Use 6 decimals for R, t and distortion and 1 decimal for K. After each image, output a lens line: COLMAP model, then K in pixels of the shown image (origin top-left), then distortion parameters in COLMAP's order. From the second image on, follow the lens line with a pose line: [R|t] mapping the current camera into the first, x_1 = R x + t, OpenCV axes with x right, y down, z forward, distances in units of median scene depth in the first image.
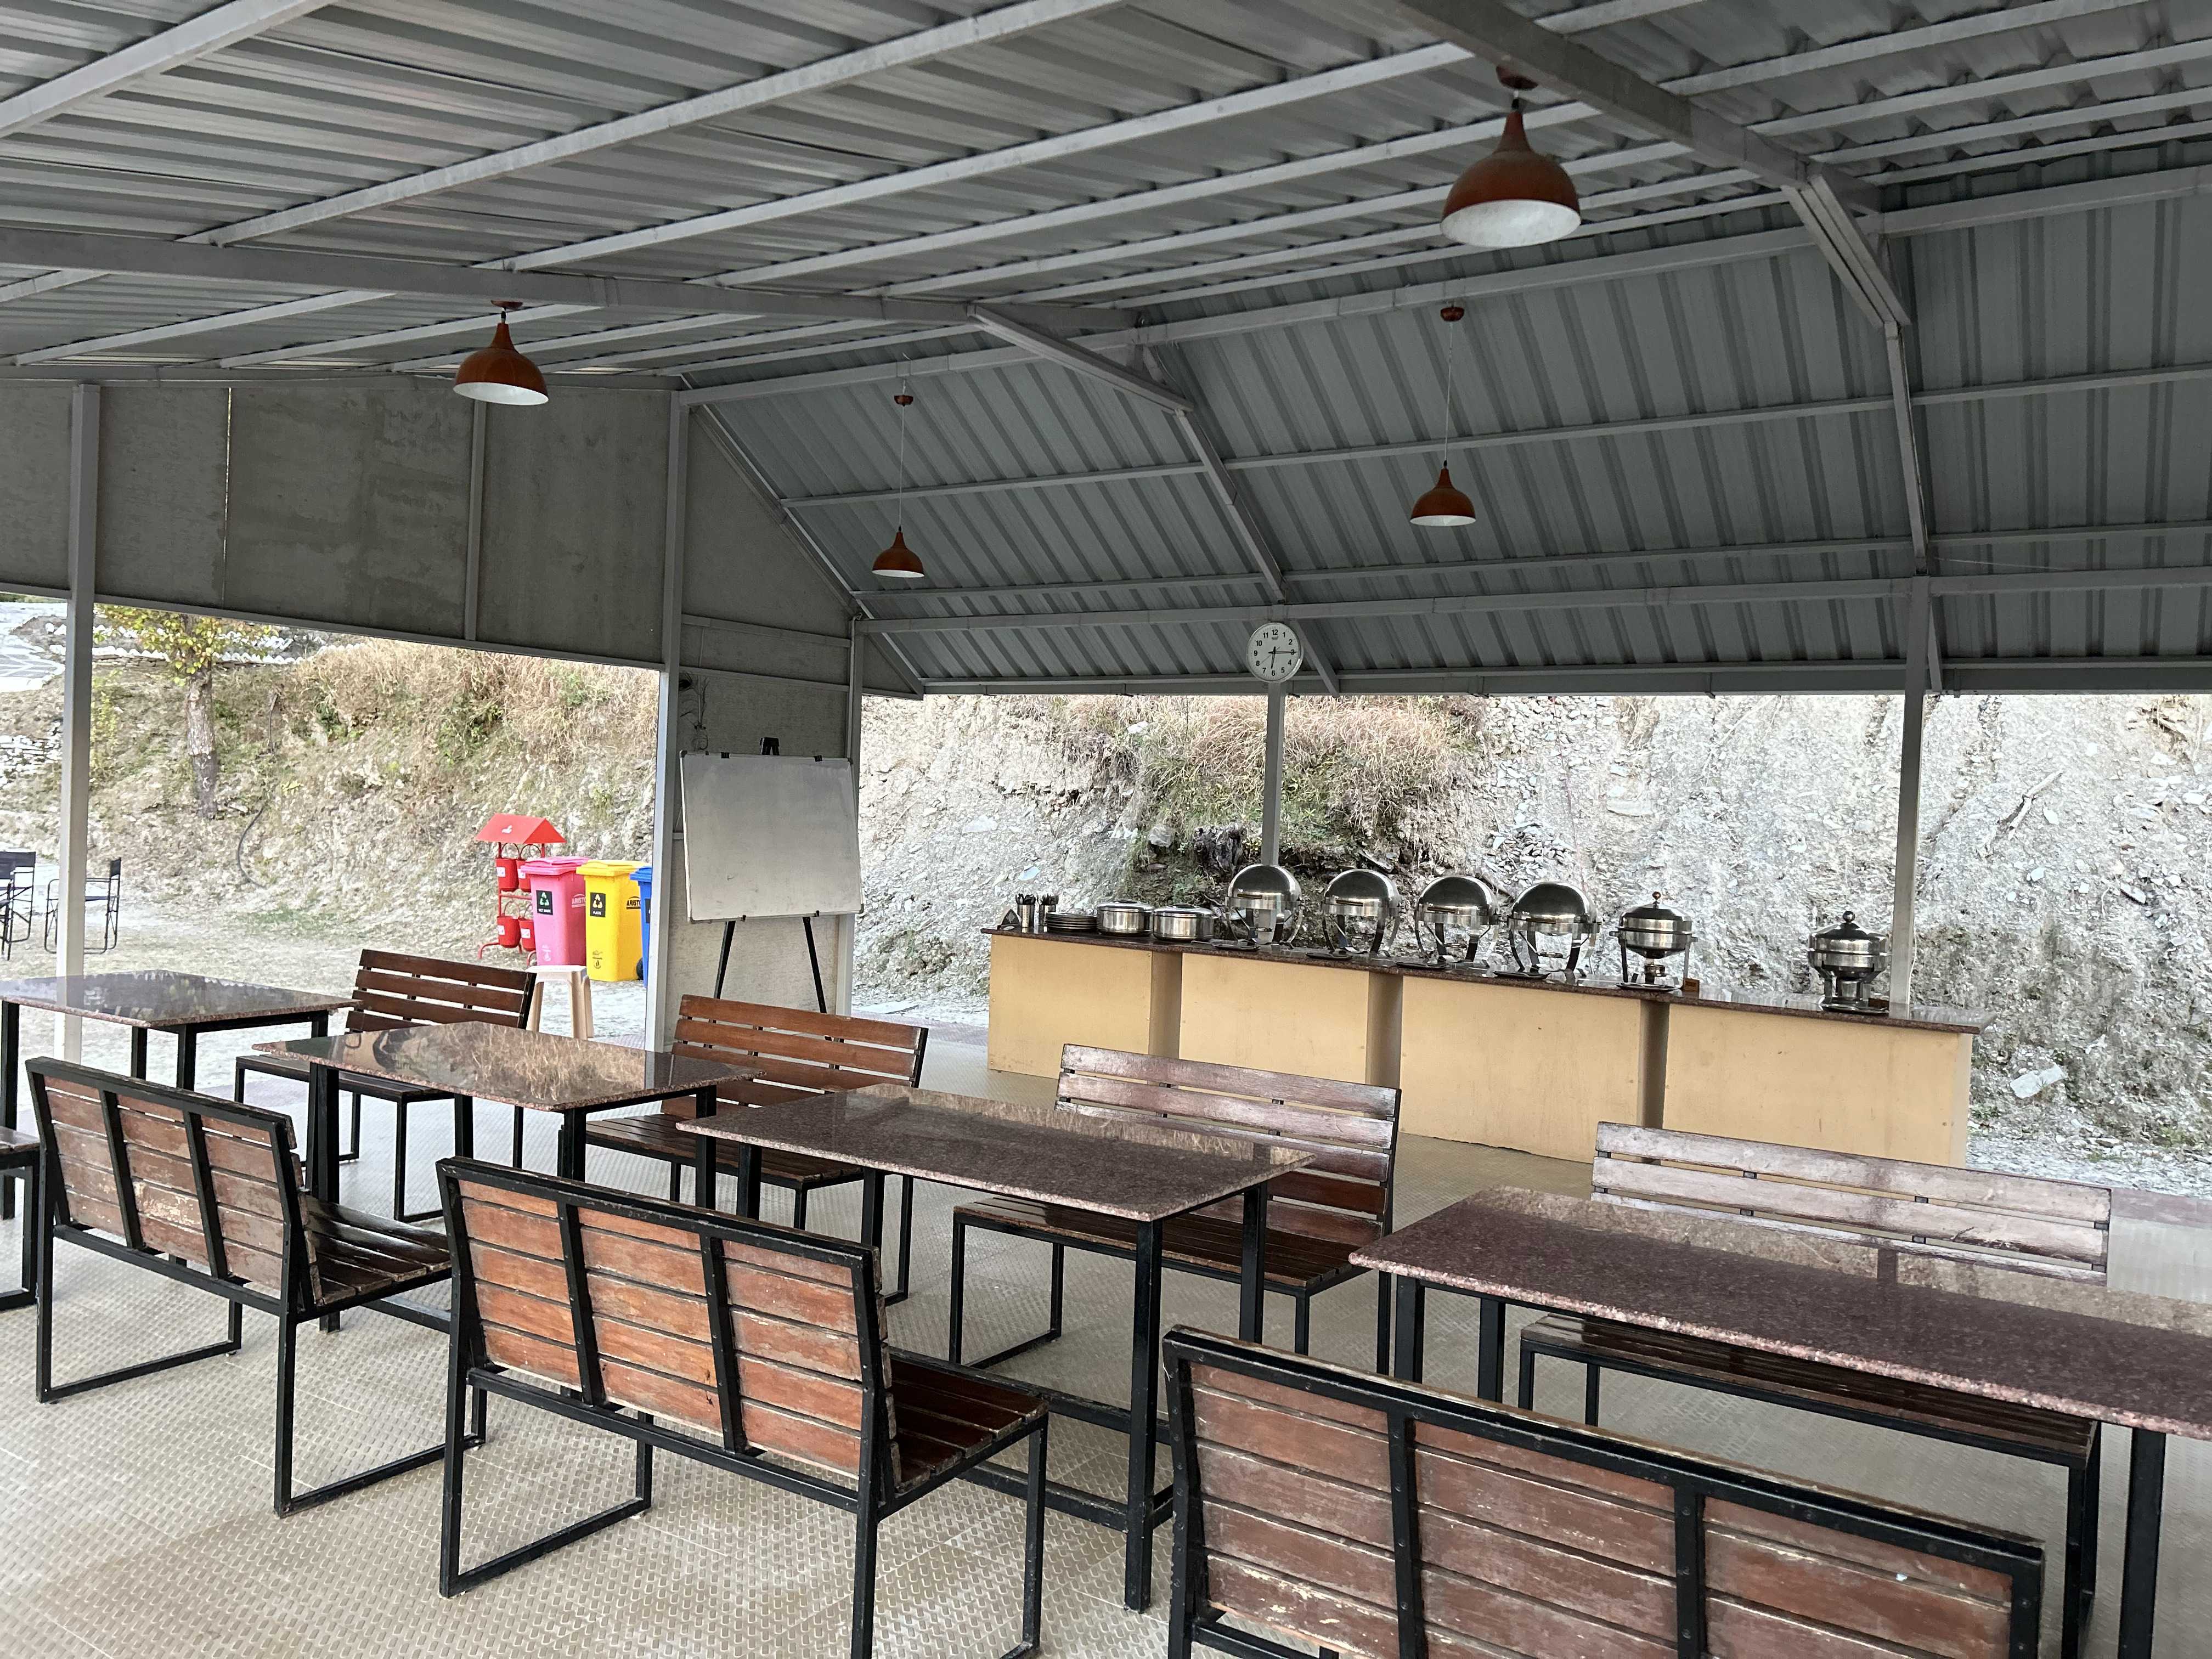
lens RADIAL K [[1701.2, 0, 1110.5], [0, 1701.2, 834.4], [0, 0, 1]] dist [0.100842, -0.029512]
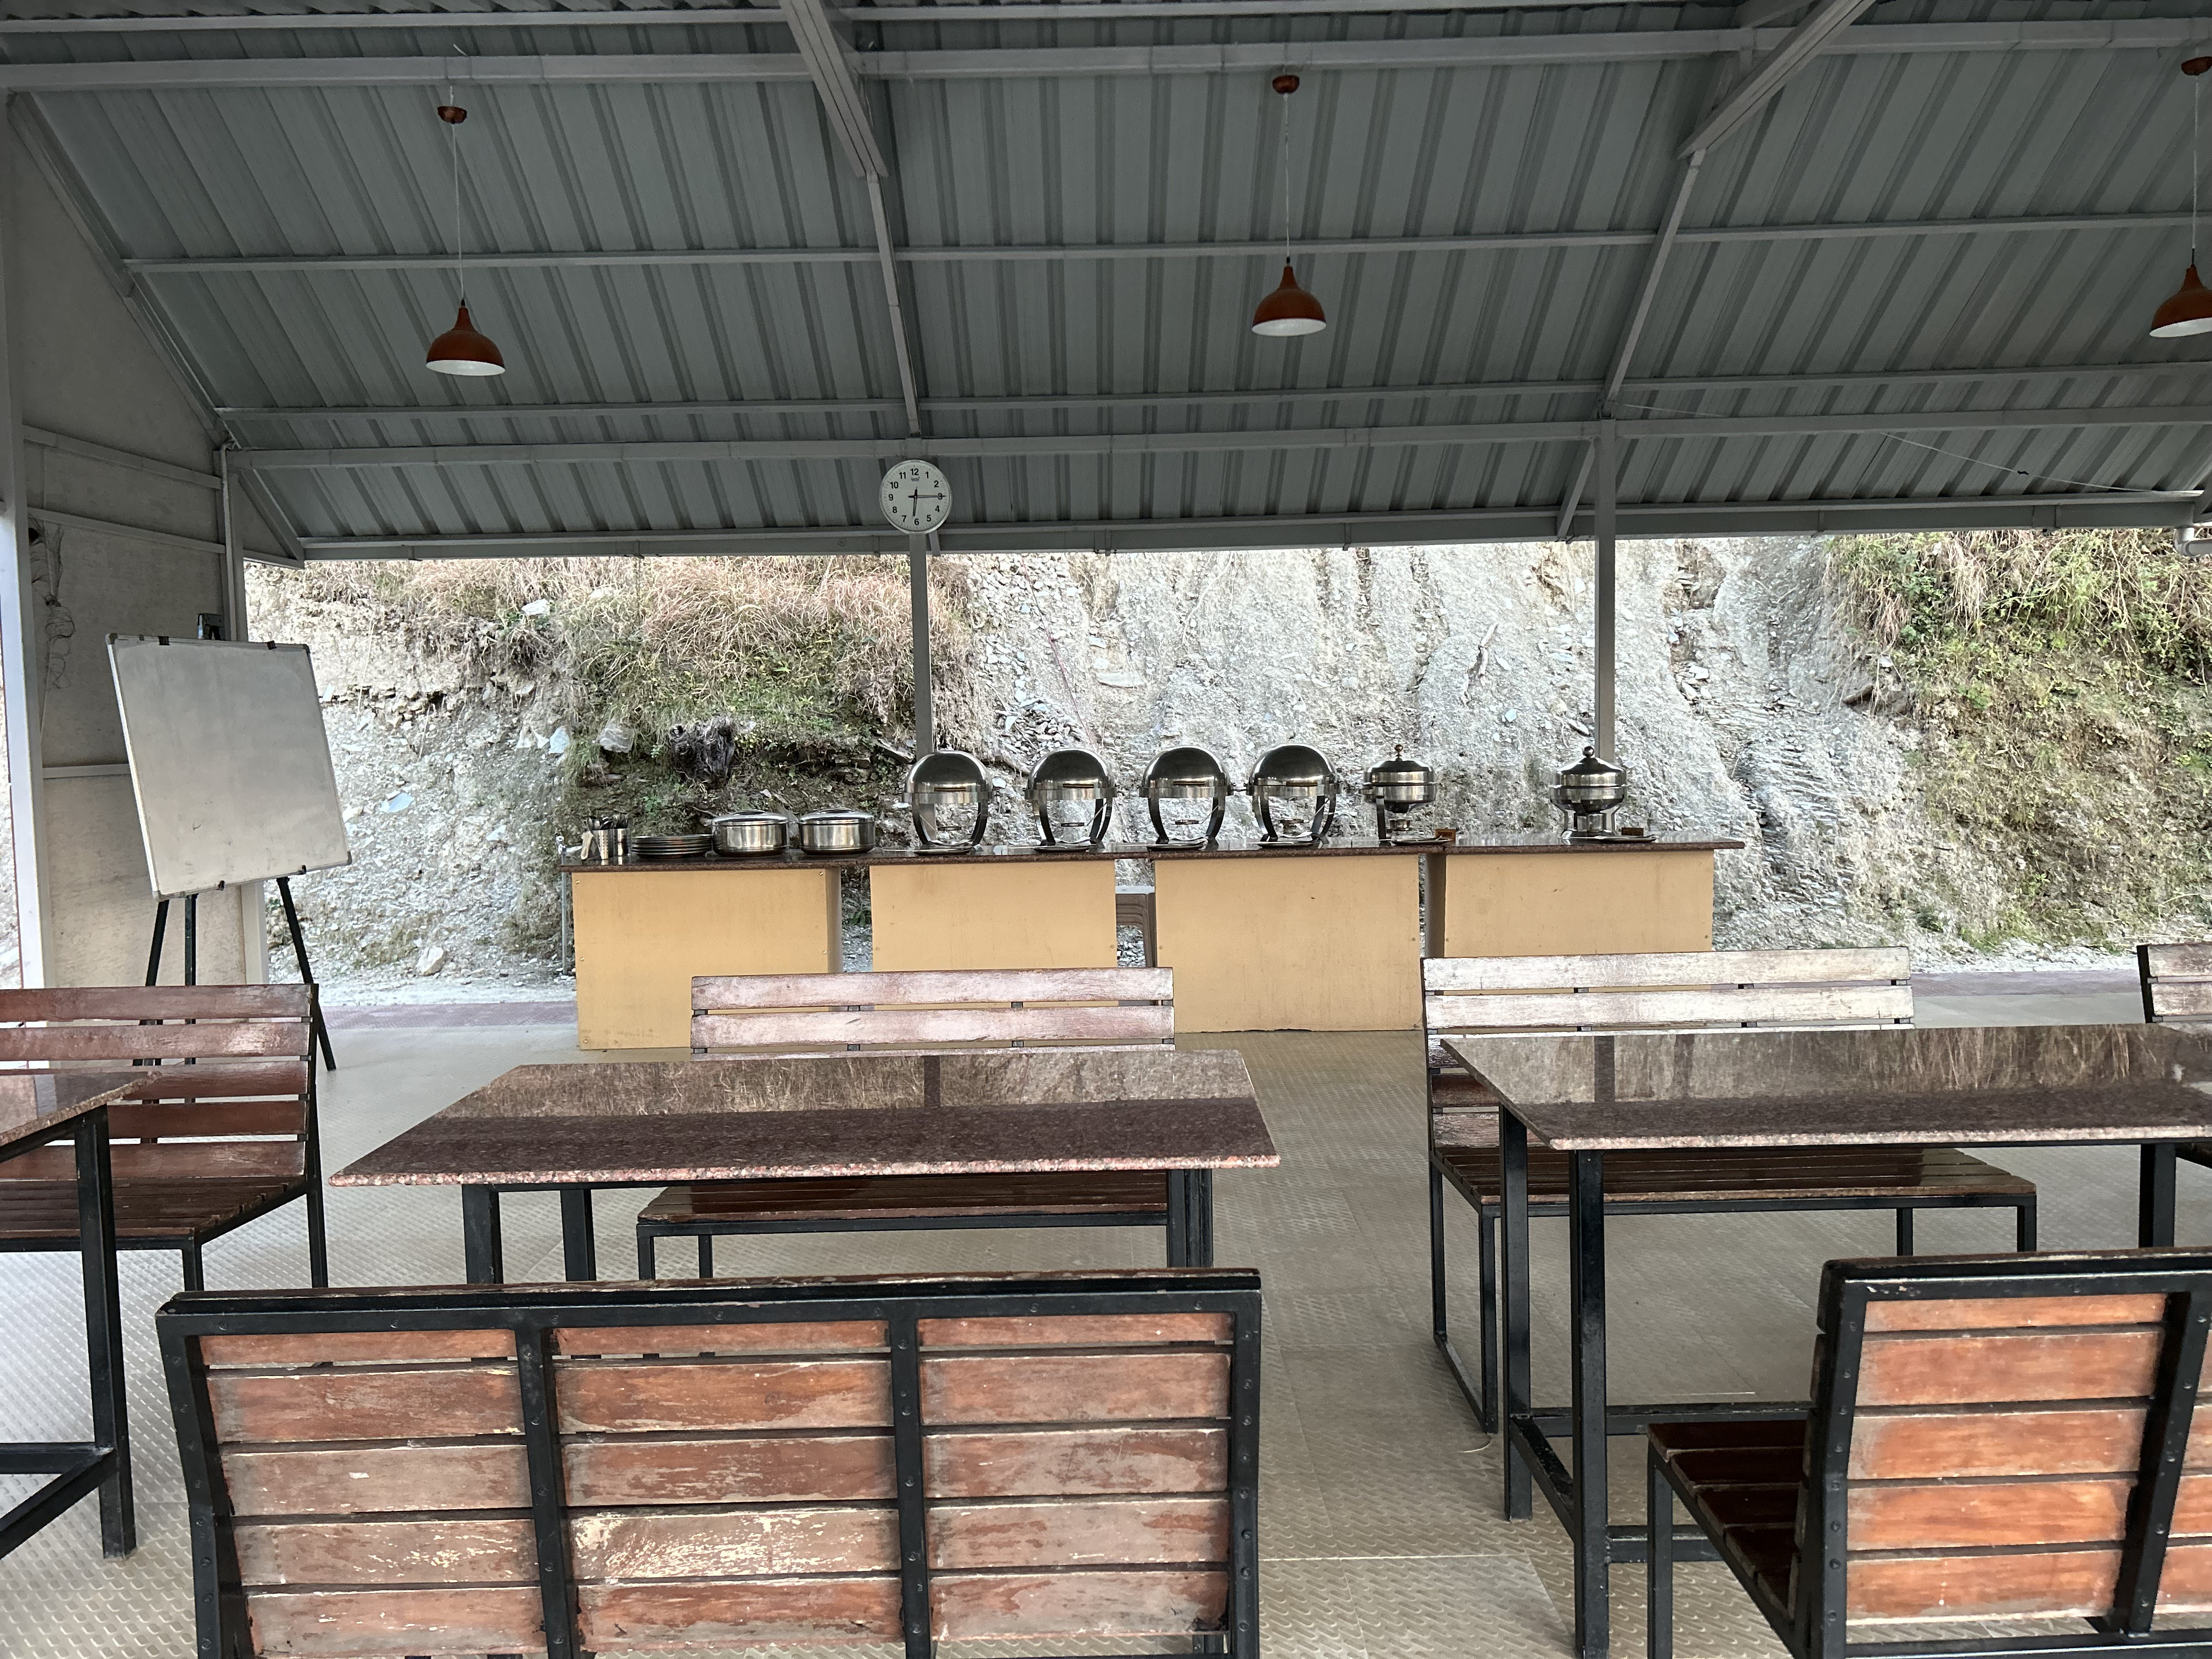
lens RADIAL K [[1701.2, 0, 1109.3], [0, 1701.2, 836.3], [0, 0, 1]] dist [0.100842, -0.029512]
pose [[0.830221, -0.094182, 0.549421, -0.251774], [0.065525, 0.995279, 0.071597, 0.003969], [-0.553570, -0.023440, 0.832473, 0.205870]]
